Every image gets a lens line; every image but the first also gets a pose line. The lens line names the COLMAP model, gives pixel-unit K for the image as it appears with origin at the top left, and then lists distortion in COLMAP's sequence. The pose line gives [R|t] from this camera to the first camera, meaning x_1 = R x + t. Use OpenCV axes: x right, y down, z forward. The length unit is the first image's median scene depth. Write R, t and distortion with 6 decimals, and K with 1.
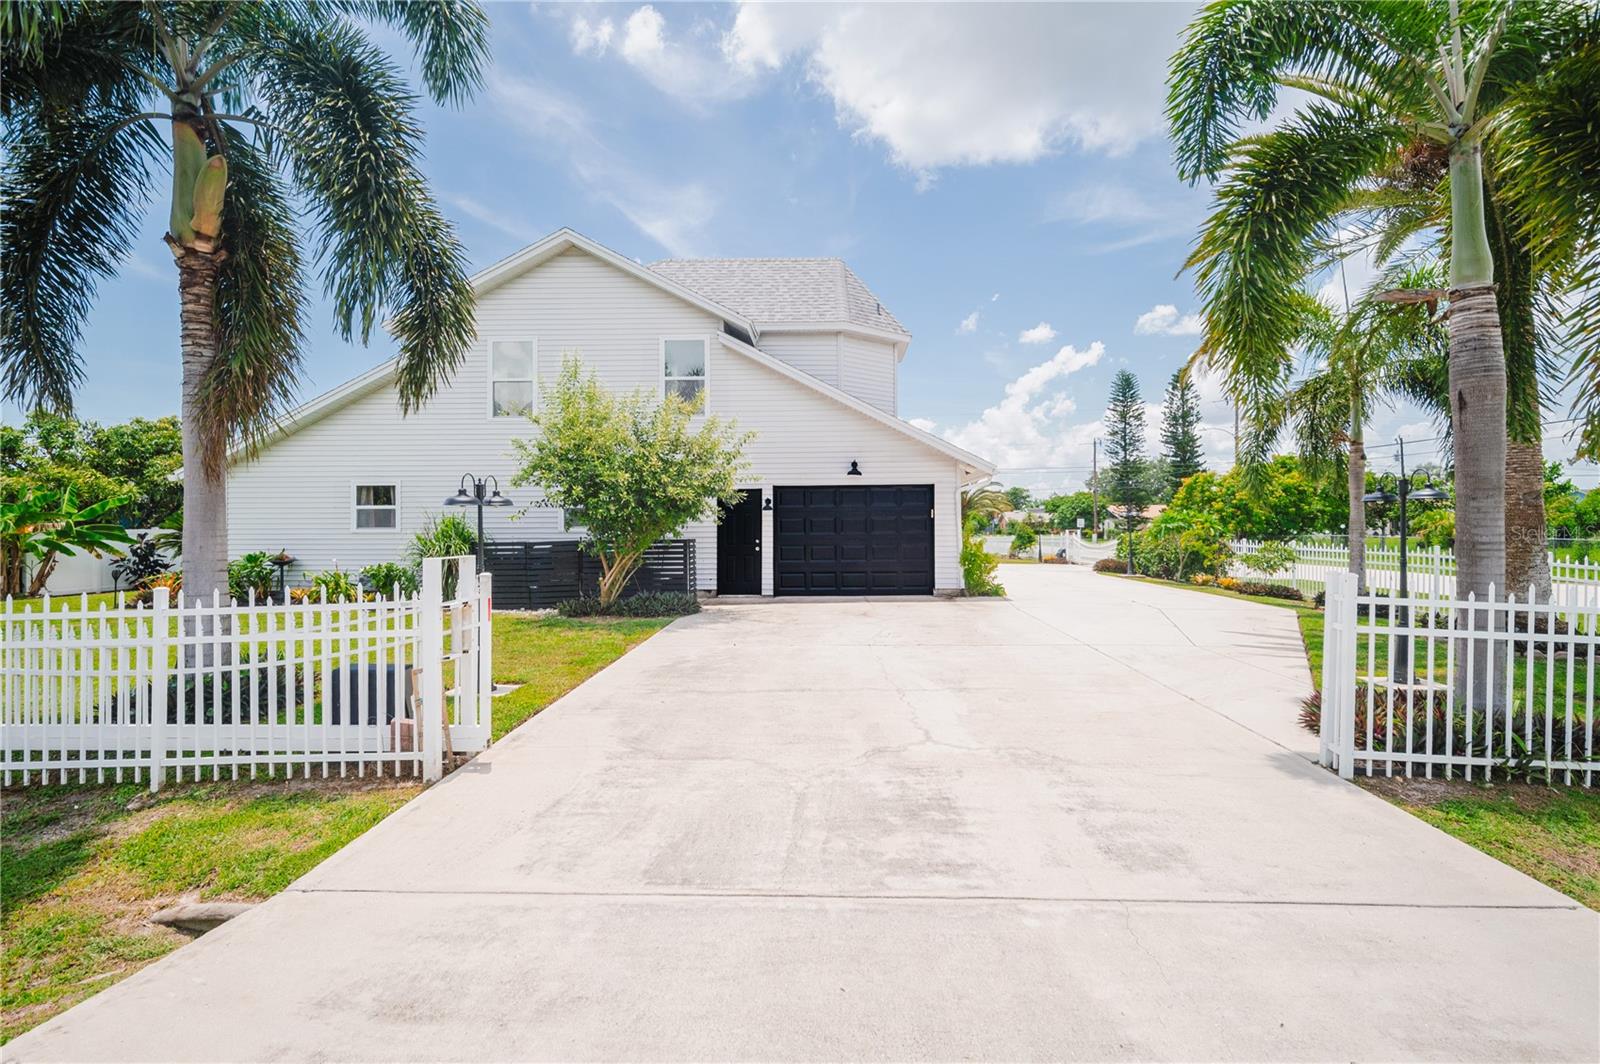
lens RADIAL K [[776.3, 0, 800.0], [0, 776.3, 532.0], [0, 0, 1]] dist [0.000888, 0.000099]
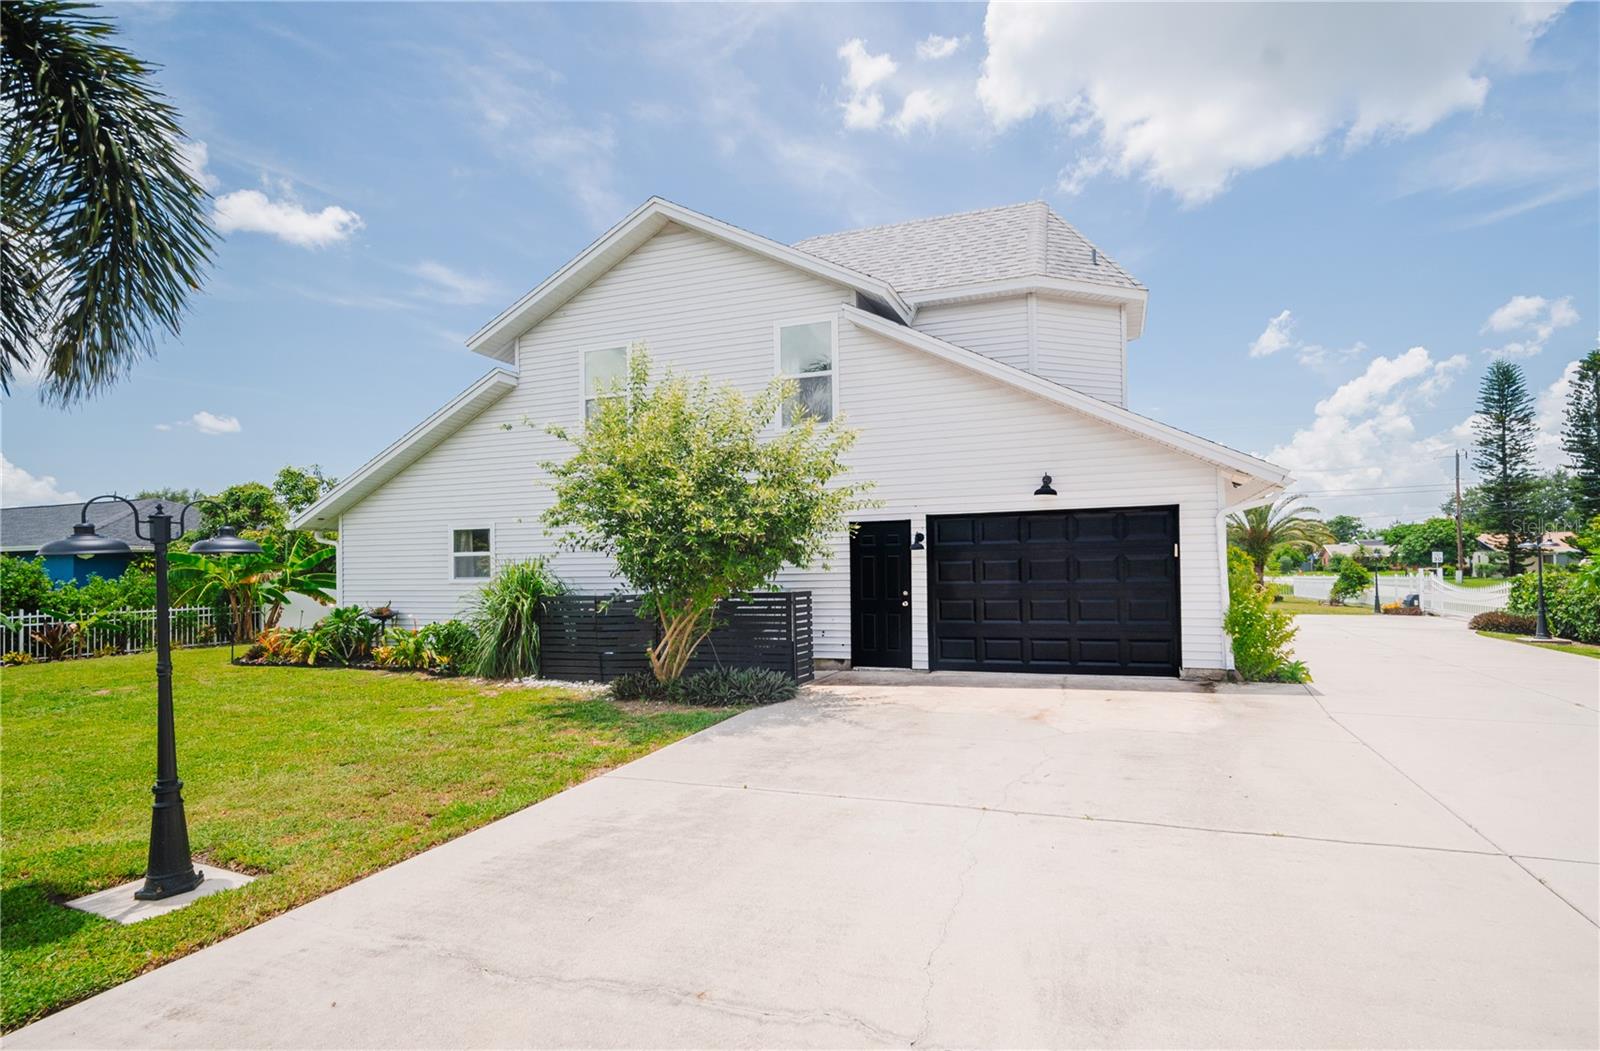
lens RADIAL K [[773.5, 0, 799.5], [0, 773.5, 564.7], [0, 0, 1]] dist [-0.002329, -0.001107]
pose [[0.942019, -0.010570, -0.335394, 0.091218], [0.007705, 0.999922, -0.009871, -0.007991], [0.335472, 0.006714, 0.942026, 0.292691]]
